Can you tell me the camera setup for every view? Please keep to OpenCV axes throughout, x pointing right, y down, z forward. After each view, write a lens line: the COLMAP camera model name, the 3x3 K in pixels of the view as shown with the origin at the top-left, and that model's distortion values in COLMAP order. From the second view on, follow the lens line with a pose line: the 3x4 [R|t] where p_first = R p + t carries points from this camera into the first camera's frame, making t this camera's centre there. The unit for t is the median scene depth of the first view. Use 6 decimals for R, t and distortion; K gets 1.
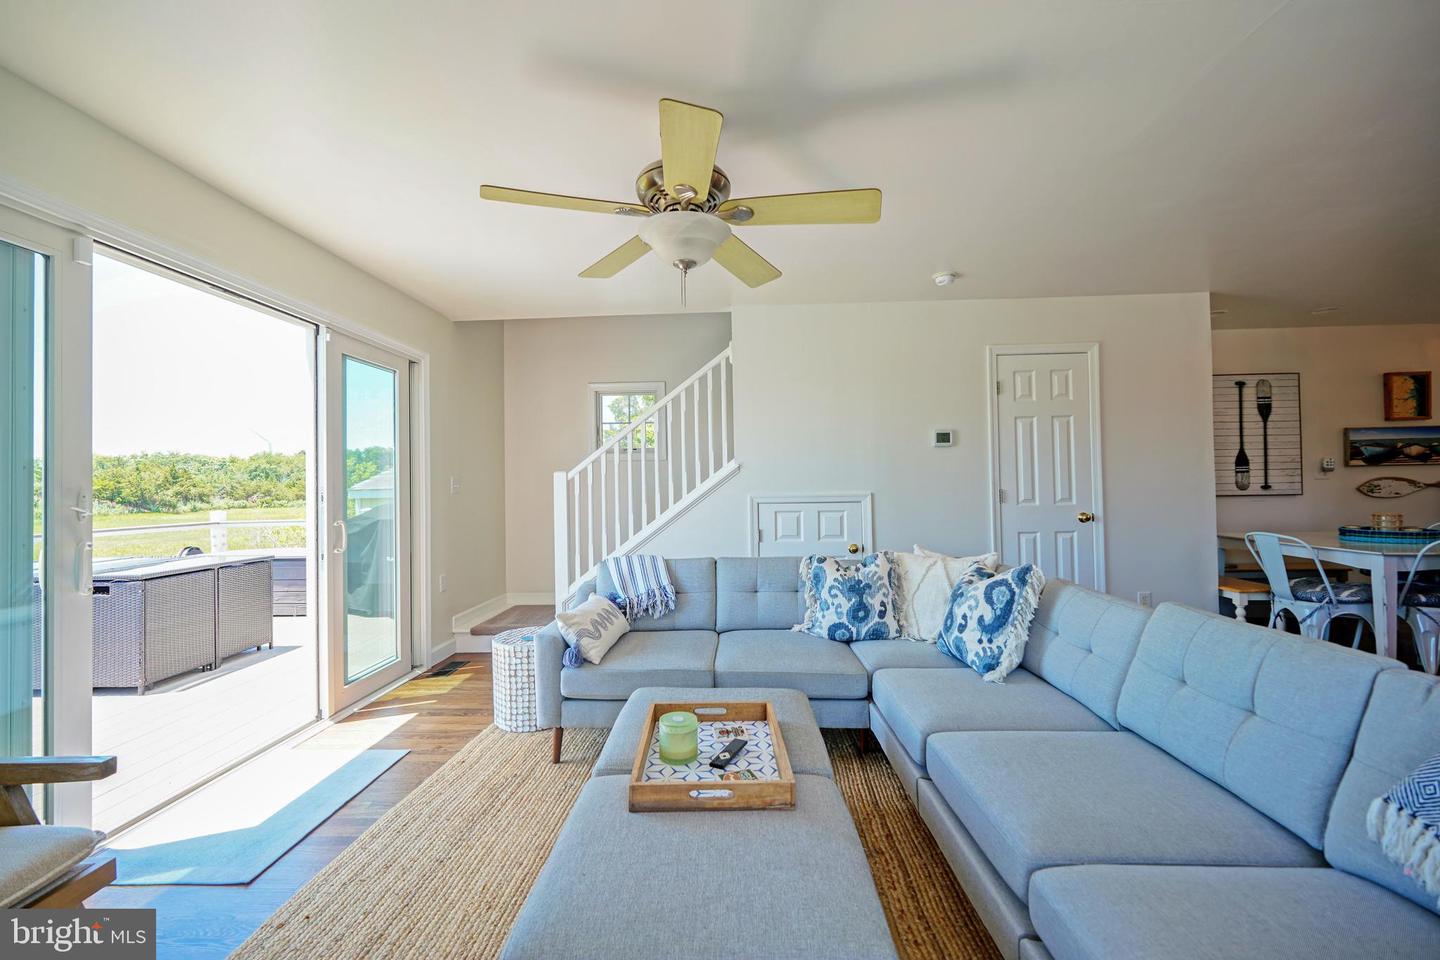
lens RADIAL K [[608.4, 0, 715.5], [0, 608.4, 478.4], [0, 0, 1]] dist [-0.007546, 0.004075]
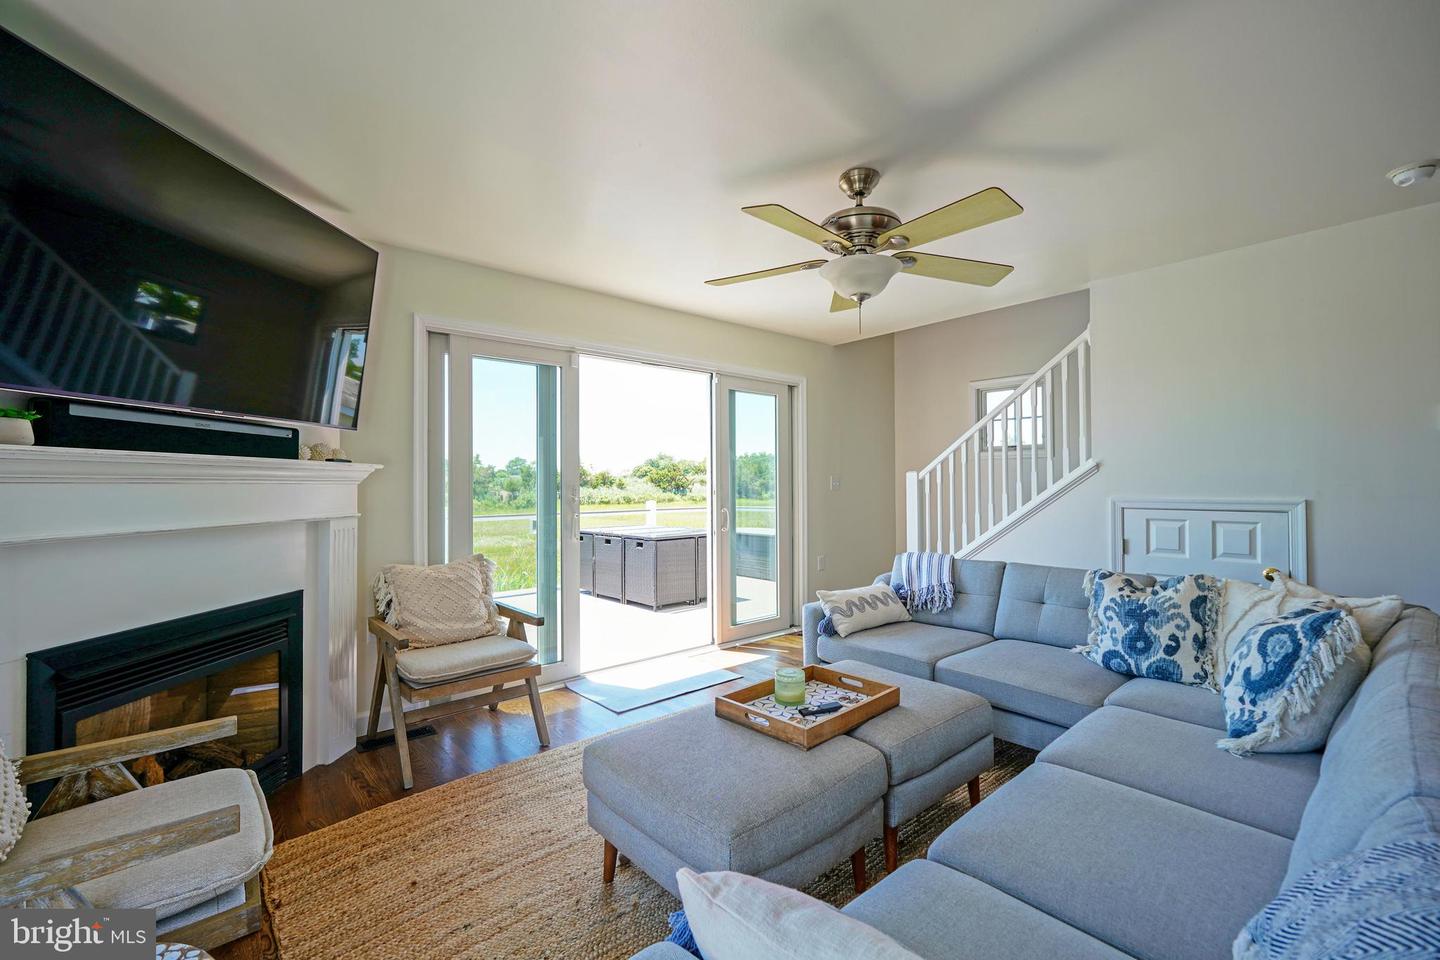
lens RADIAL K [[608.4, 0, 708.6], [0, 608.4, 481.8], [0, 0, 1]] dist [-0.007546, 0.004075]
pose [[0.684358, 0.008600, -0.729095, 0.429244], [0.002830, 0.999892, 0.014450, -0.014027], [0.729140, -0.011952, 0.684260, 0.000212]]
